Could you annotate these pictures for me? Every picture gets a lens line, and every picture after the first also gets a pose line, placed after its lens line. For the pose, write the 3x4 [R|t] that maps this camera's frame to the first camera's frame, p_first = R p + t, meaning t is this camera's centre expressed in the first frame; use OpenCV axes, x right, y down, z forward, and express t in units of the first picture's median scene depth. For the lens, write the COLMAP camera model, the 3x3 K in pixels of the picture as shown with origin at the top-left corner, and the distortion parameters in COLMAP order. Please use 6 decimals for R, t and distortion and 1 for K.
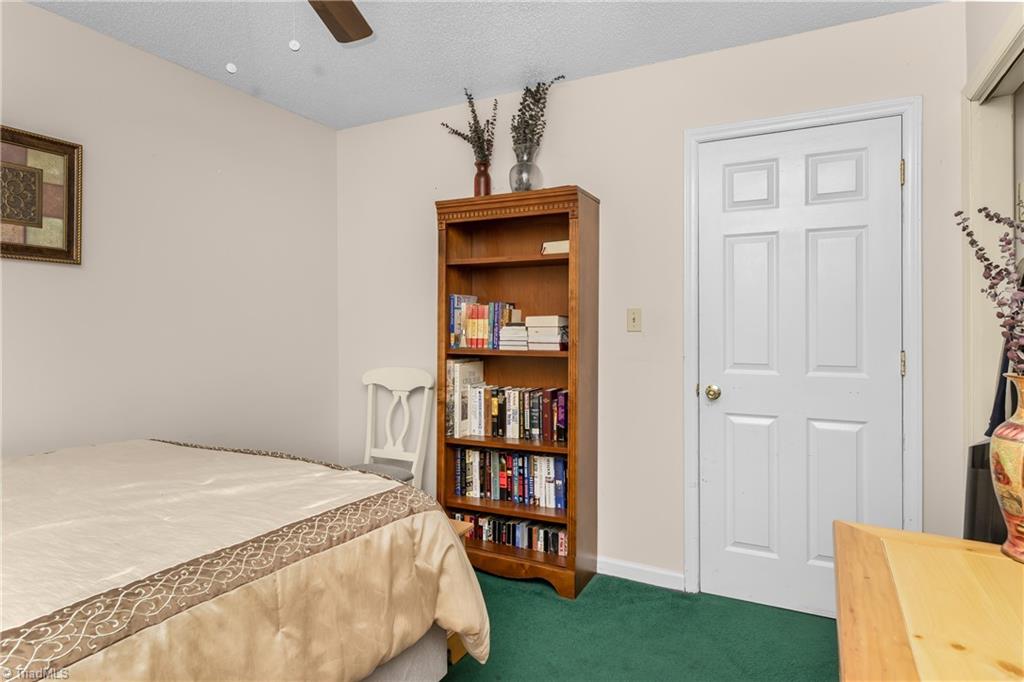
lens RADIAL K [[588.1, 0, 511.6], [0, 588.1, 324.4], [0, 0, 1]] dist [0.000080, 0.000031]
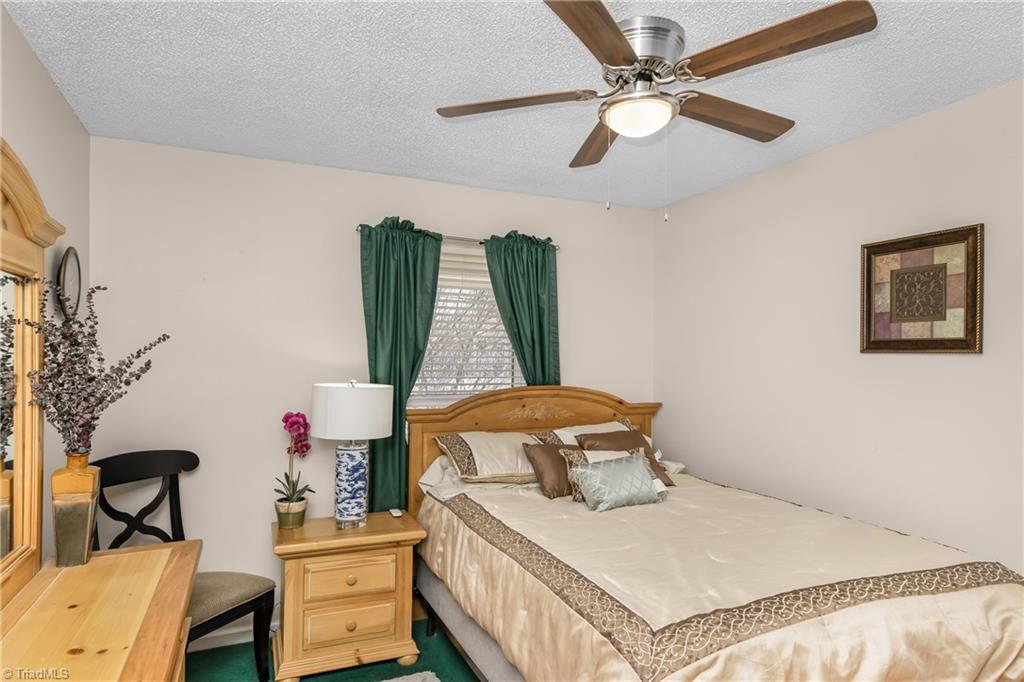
lens RADIAL K [[617.5, 0, 512.3], [0, 617.5, 359.7], [0, 0, 1]] dist [-0.000083, 0.000029]
pose [[-0.631812, -0.005355, -0.775103, 0.506578], [-0.003066, 0.999986, -0.004410, -0.088021], [0.775116, -0.000410, -0.631819, 1.088134]]
